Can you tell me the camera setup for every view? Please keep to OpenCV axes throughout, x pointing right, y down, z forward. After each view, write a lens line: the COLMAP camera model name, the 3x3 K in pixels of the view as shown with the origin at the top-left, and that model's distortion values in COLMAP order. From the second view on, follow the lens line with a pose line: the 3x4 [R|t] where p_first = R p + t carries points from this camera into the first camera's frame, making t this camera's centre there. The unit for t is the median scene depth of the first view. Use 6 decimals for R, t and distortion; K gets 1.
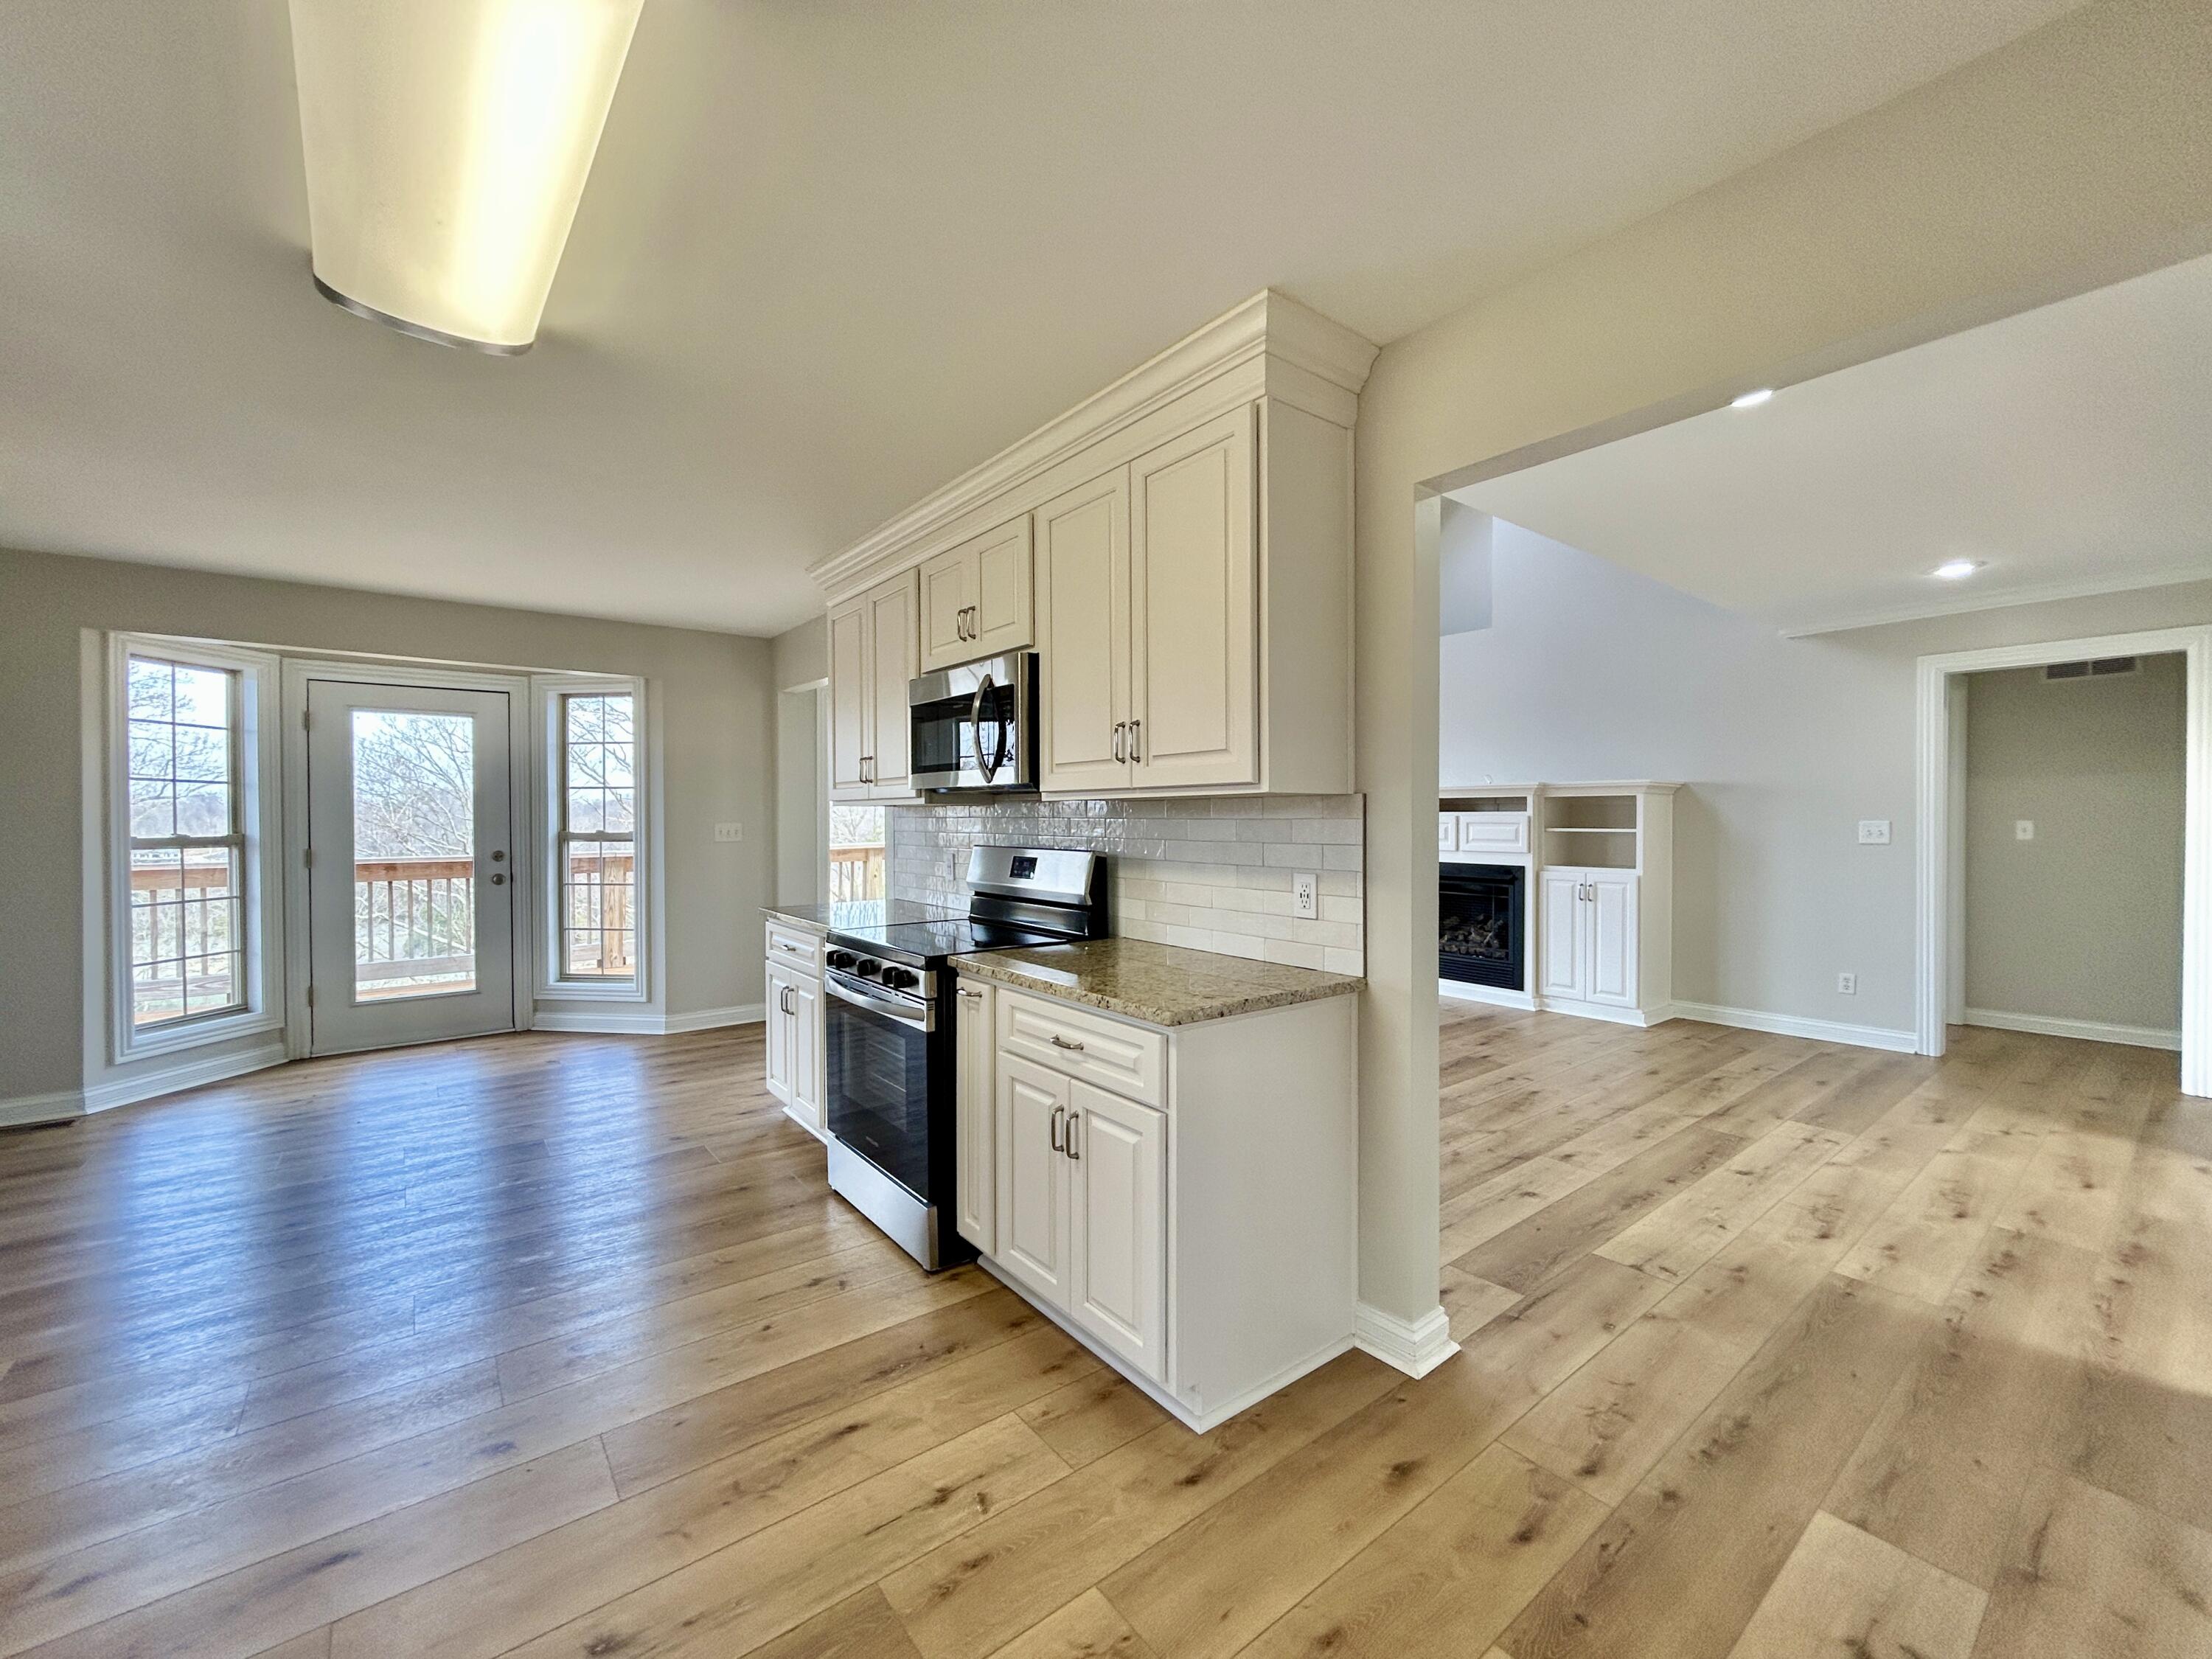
lens RADIAL K [[889.1, 0, 1091.7], [0, 889.1, 827.2], [0, 0, 1]] dist [0.000397, 0.000106]
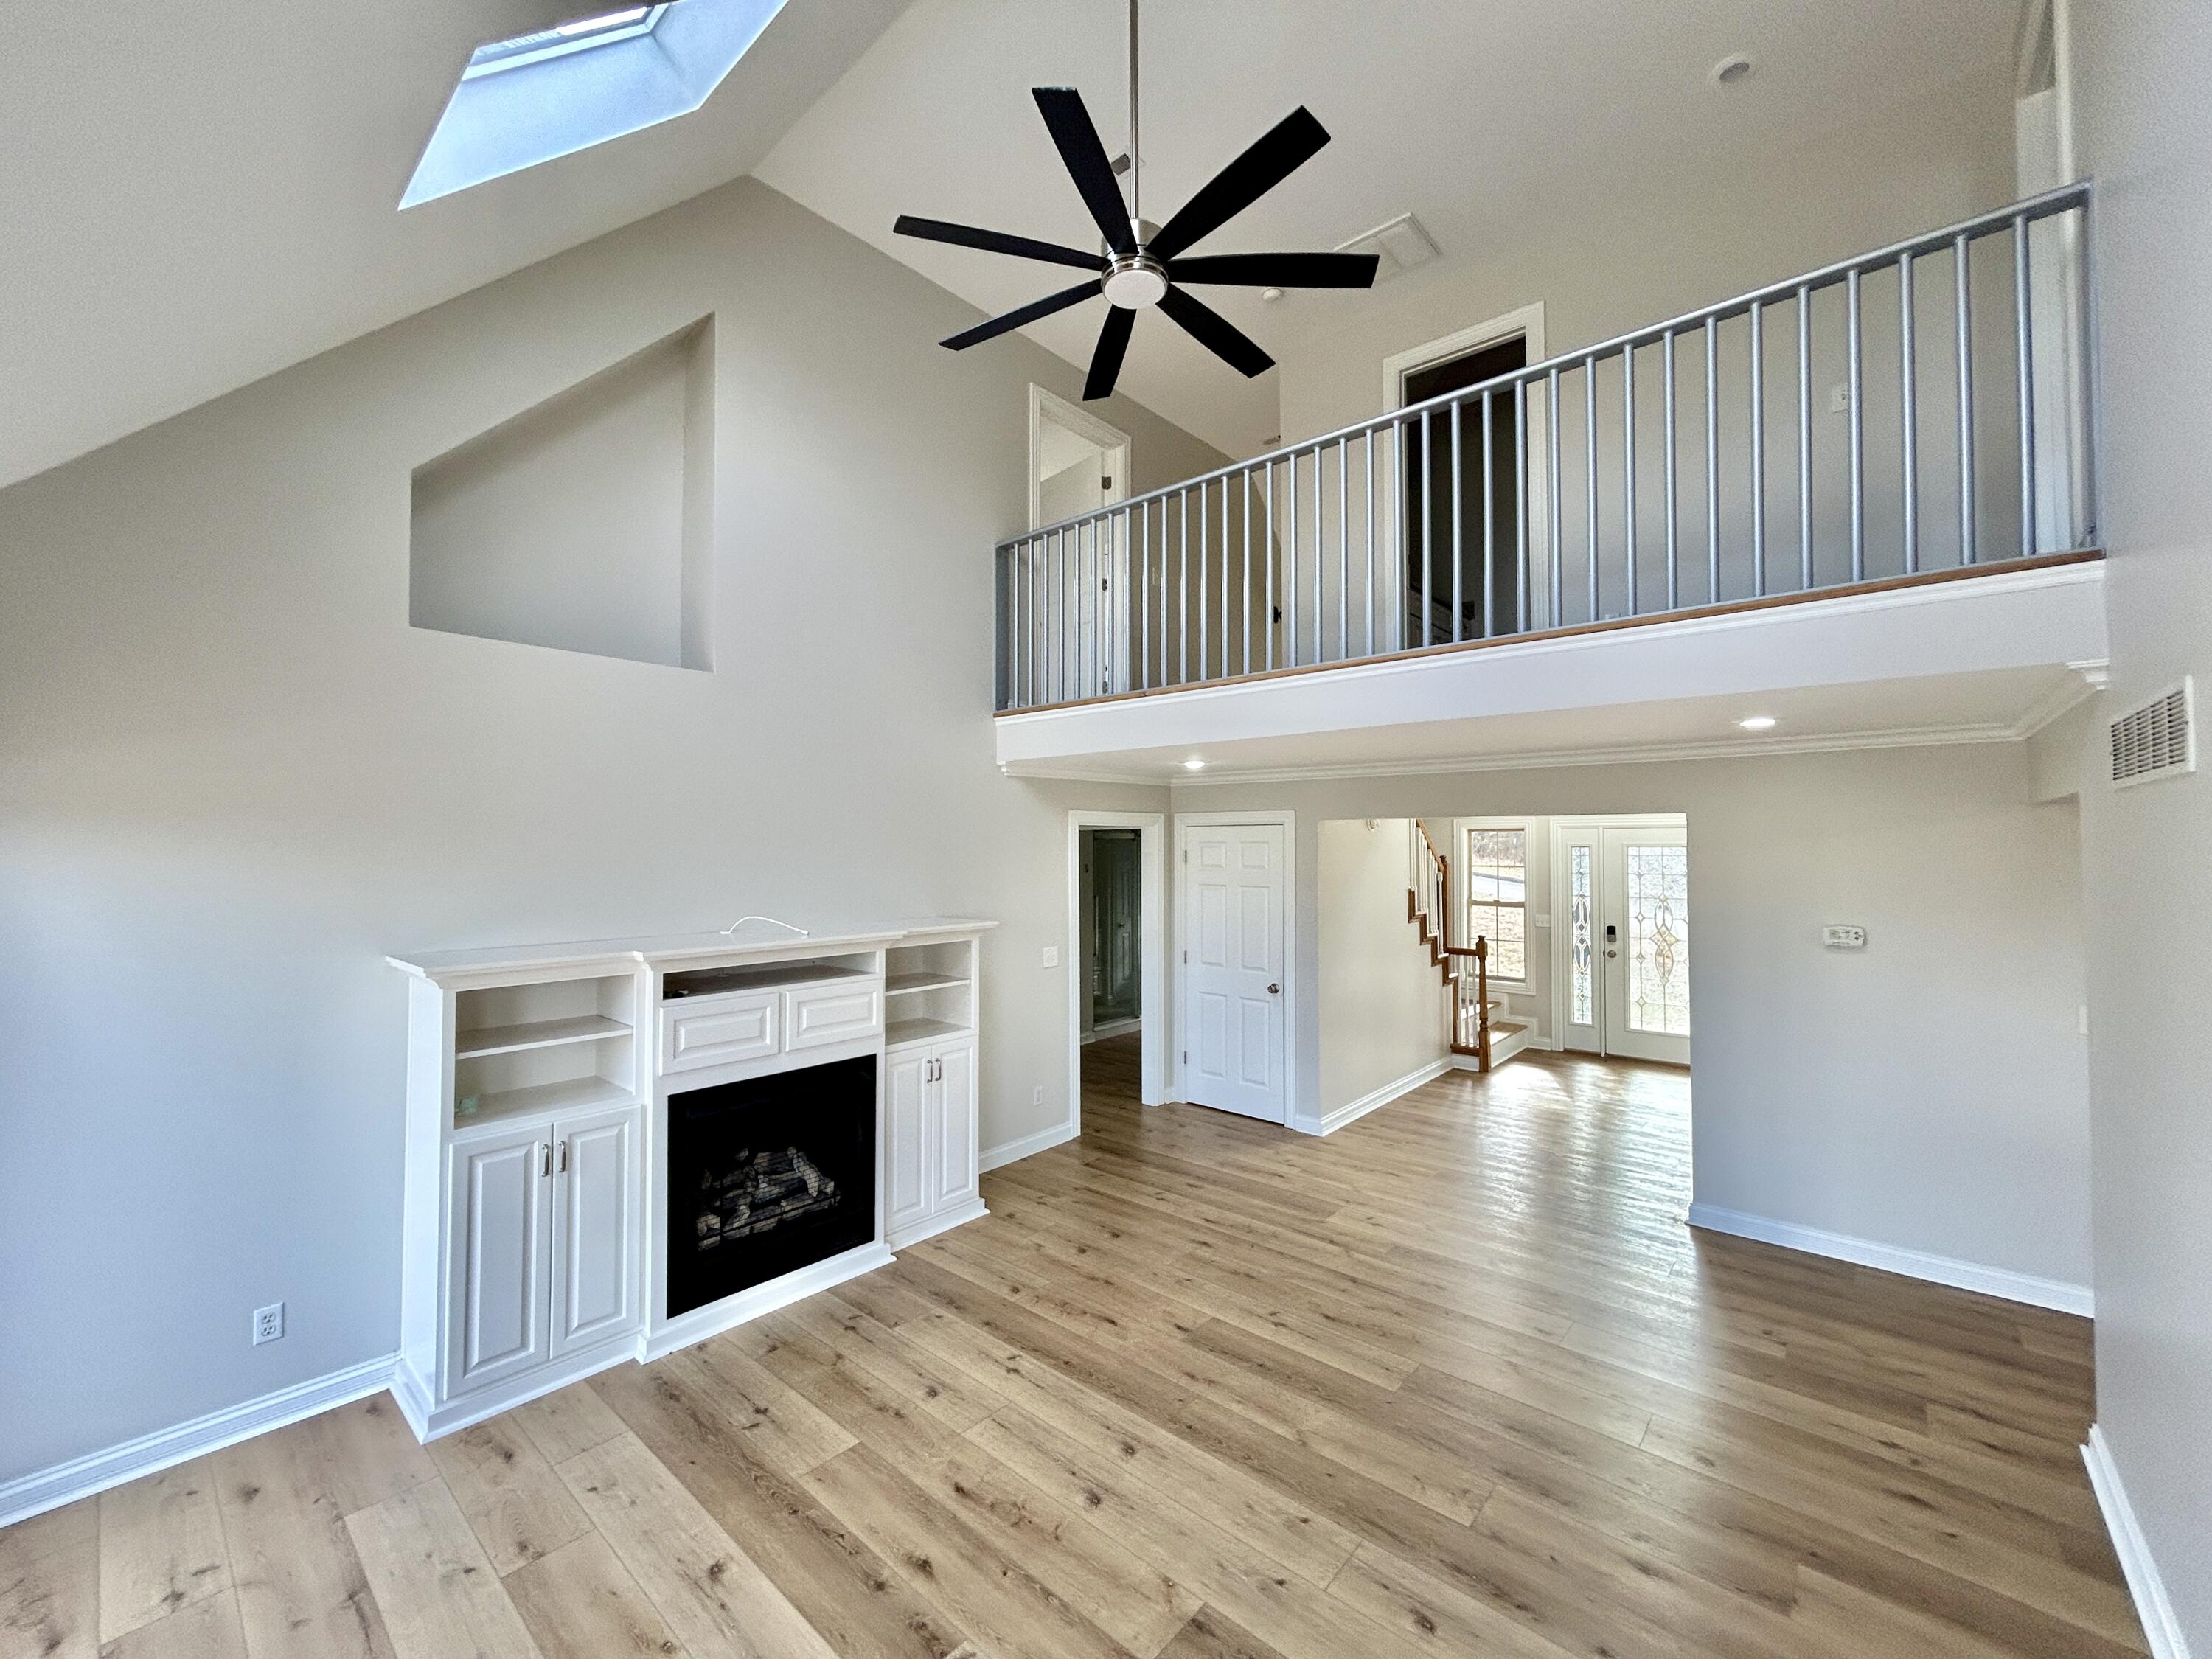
lens RADIAL K [[889.1, 0, 1097.1], [0, 889.1, 832.2], [0, 0, 1]] dist [0.000397, 0.000106]
pose [[-0.196484, 0.014143, 0.980405, -0.047052], [0.010736, 0.999867, -0.012272, -0.025090], [-0.980448, 0.008114, -0.196610, 0.207859]]
